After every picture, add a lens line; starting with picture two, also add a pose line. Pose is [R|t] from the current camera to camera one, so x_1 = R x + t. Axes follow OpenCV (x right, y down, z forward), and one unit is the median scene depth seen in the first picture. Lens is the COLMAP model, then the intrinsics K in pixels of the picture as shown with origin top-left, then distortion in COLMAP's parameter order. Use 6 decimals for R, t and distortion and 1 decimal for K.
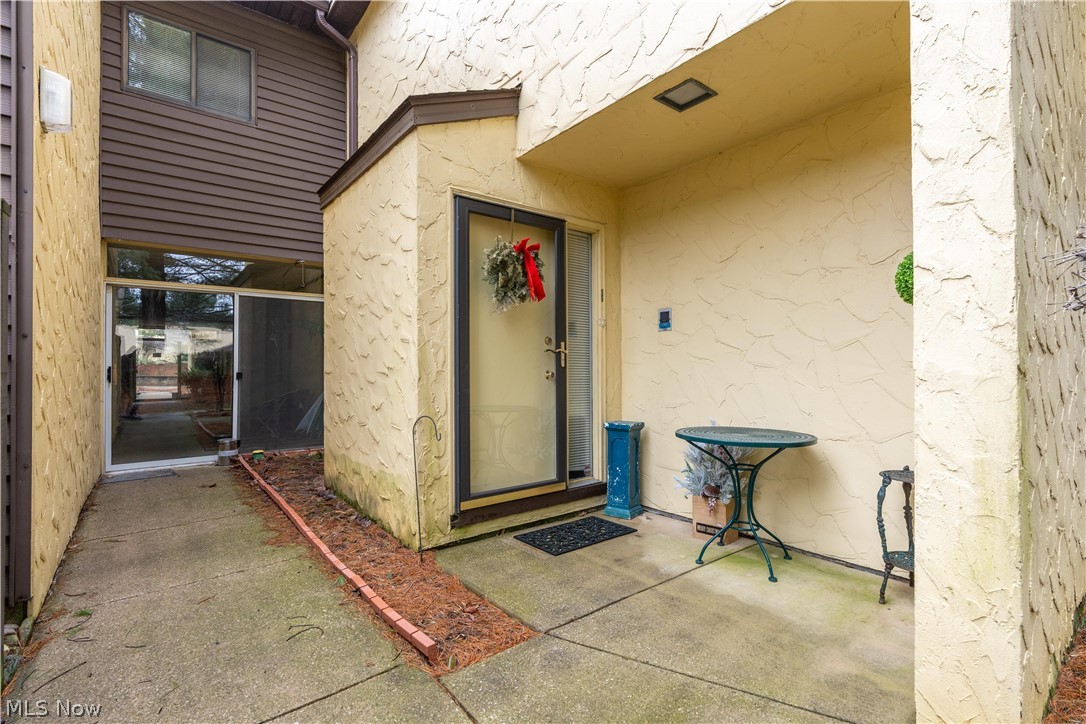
lens RADIAL K [[498.2, 0, 540.0], [0, 498.2, 362.7], [0, 0, 1]] dist [0.003952, 0.000586]
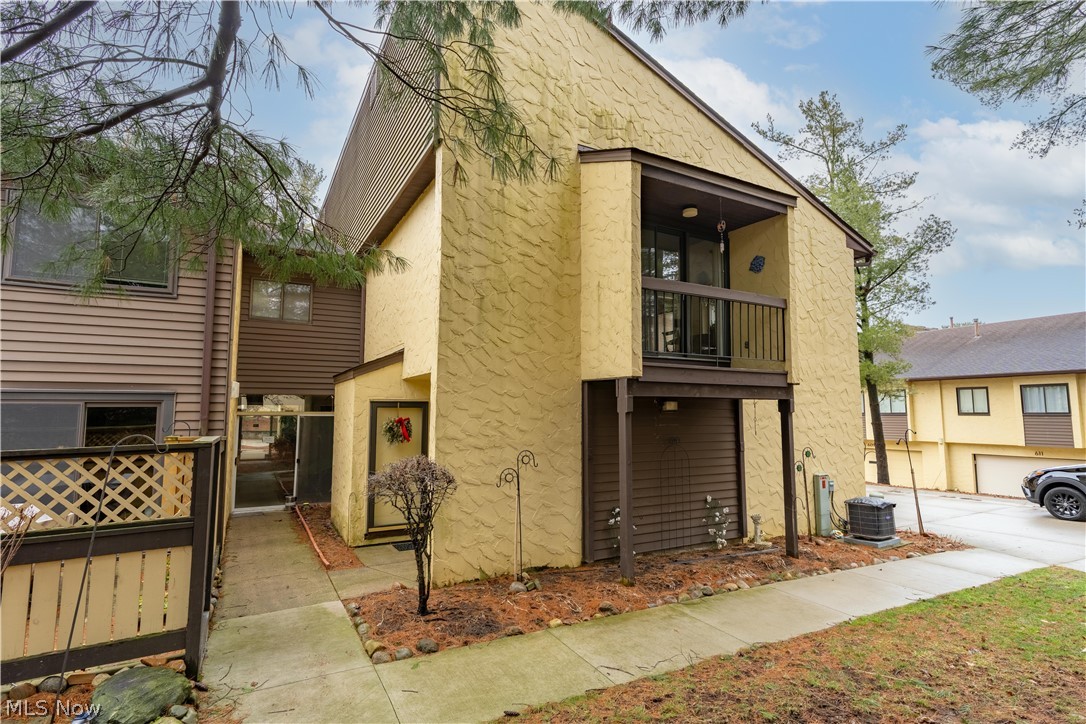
lens RADIAL K [[545.5, 0, 545.5], [0, 545.5, 364.3], [0, 0, 1]] dist [0.000752, 0.000084]
pose [[0.986568, -0.010966, -0.162982, 1.030847], [-0.002500, 0.996613, -0.082192, -0.274290], [0.163331, 0.081496, 0.983200, -1.401411]]
